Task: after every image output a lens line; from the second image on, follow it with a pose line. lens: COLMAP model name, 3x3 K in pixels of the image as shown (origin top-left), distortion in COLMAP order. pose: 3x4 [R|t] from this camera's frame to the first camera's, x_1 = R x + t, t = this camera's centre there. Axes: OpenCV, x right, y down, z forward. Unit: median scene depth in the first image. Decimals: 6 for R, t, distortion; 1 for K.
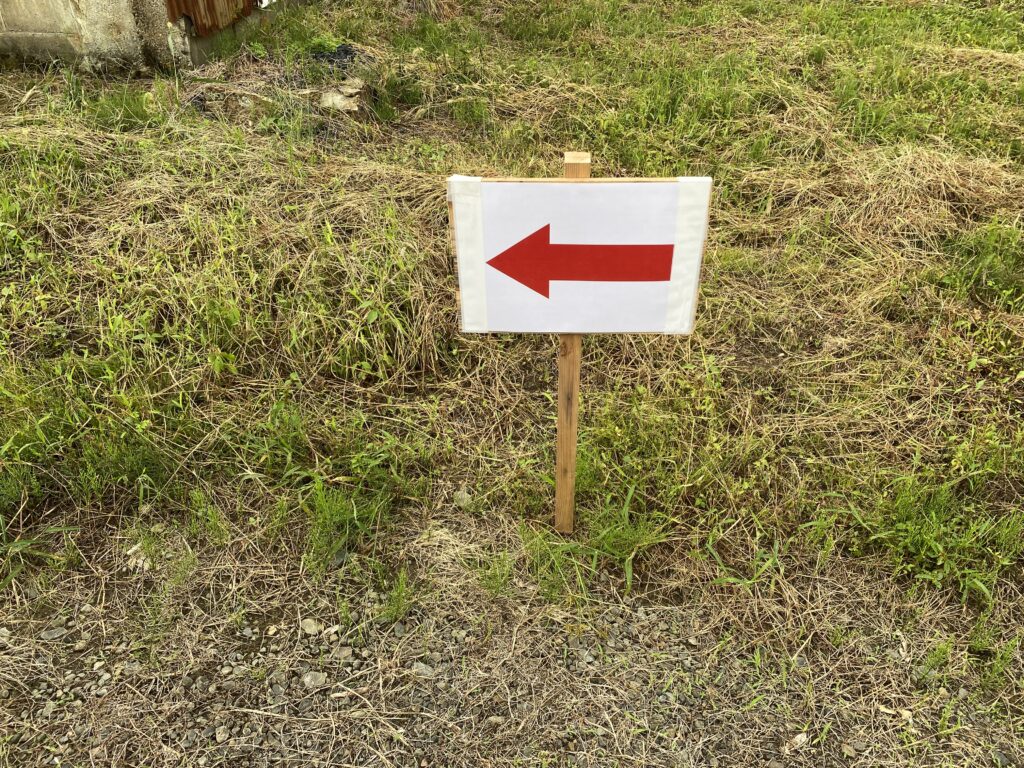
lens RADIAL K [[784.5, 0, 516.3], [0, 784.5, 389.5], [0, 0, 1]] dist [0.003442, 0.005163]
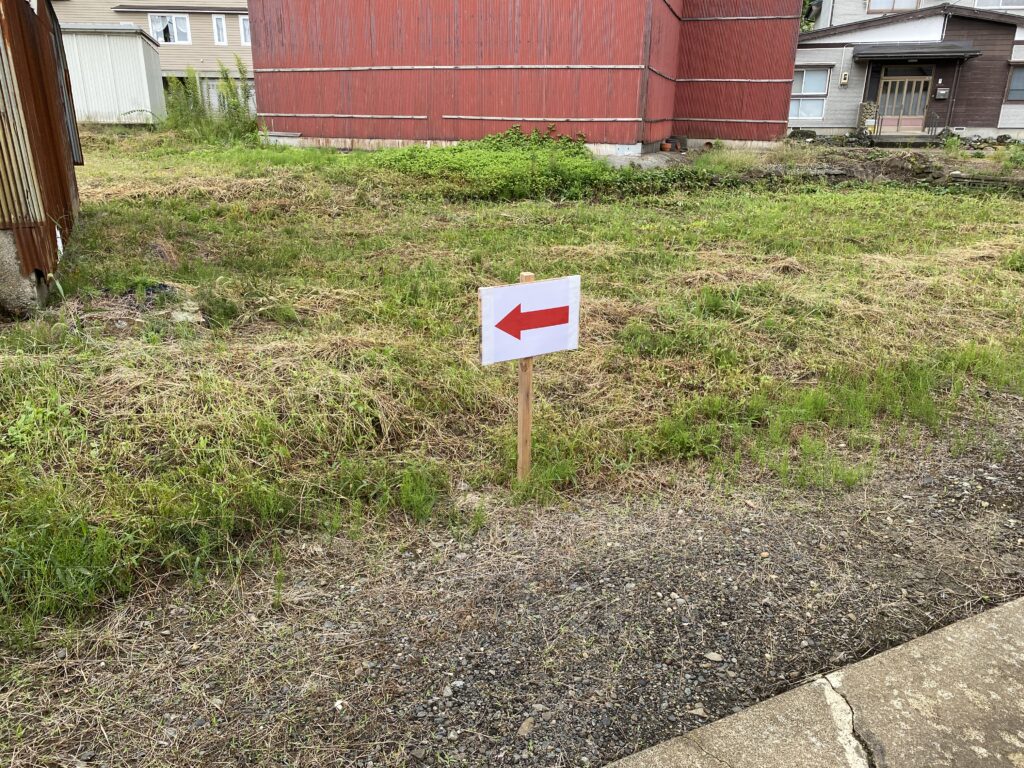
lens RADIAL K [[784.5, 0, 508.4], [0, 784.5, 383.6], [0, 0, 1]] dist [0.003442, 0.005163]
pose [[0.873128, -0.169743, 0.456985, -0.995215], [0.290557, 0.933921, -0.208250, 0.434217], [-0.391439, 0.314609, 0.864752, -0.802956]]
